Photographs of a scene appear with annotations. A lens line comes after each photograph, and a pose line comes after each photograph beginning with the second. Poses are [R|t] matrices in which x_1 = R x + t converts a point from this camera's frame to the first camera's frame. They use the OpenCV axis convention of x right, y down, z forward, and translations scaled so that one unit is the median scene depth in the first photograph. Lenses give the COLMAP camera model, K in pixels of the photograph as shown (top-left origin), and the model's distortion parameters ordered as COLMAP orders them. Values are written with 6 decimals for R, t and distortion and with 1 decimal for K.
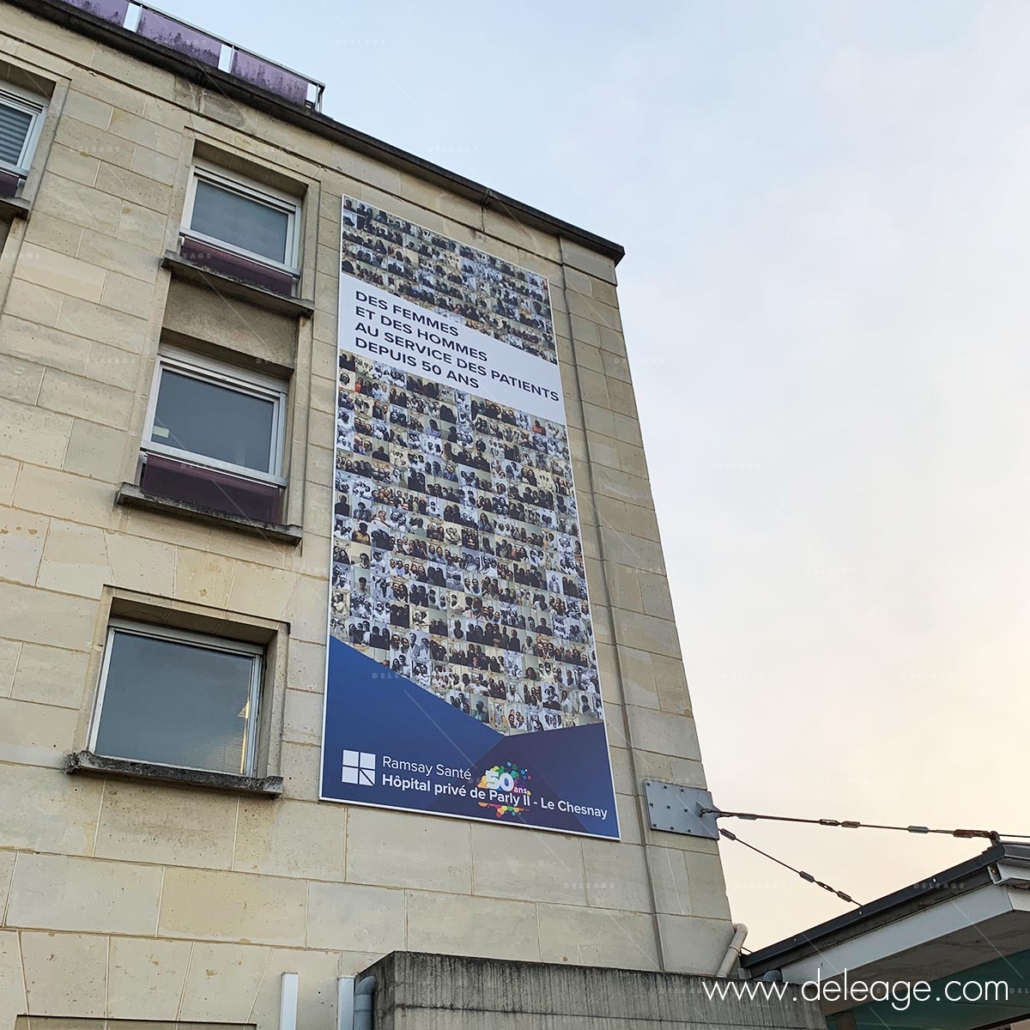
lens RADIAL K [[1092.9, 0, 515.0], [0, 1092.9, 515.0], [0, 0, 1]] dist [0.078697, -0.006901]
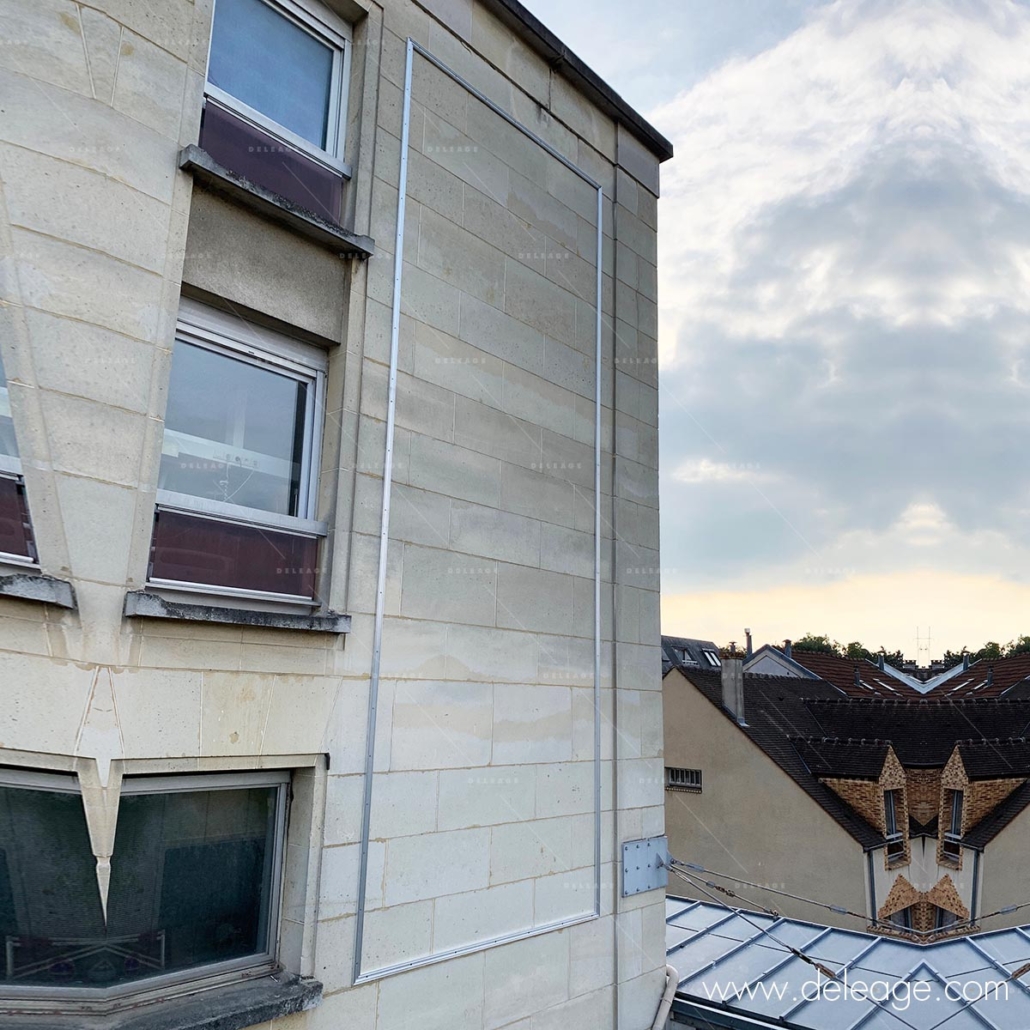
lens RADIAL K [[862.3, 0, 515.0], [0, 862.3, 515.0], [0, 0, 1]] dist [0.051073, -0.012177]
pose [[0.943465, 0.162465, 0.288927, -0.247014], [-0.265605, 0.892022, 0.365720, -0.285457], [-0.198312, -0.421785, 0.884743, 0.400393]]
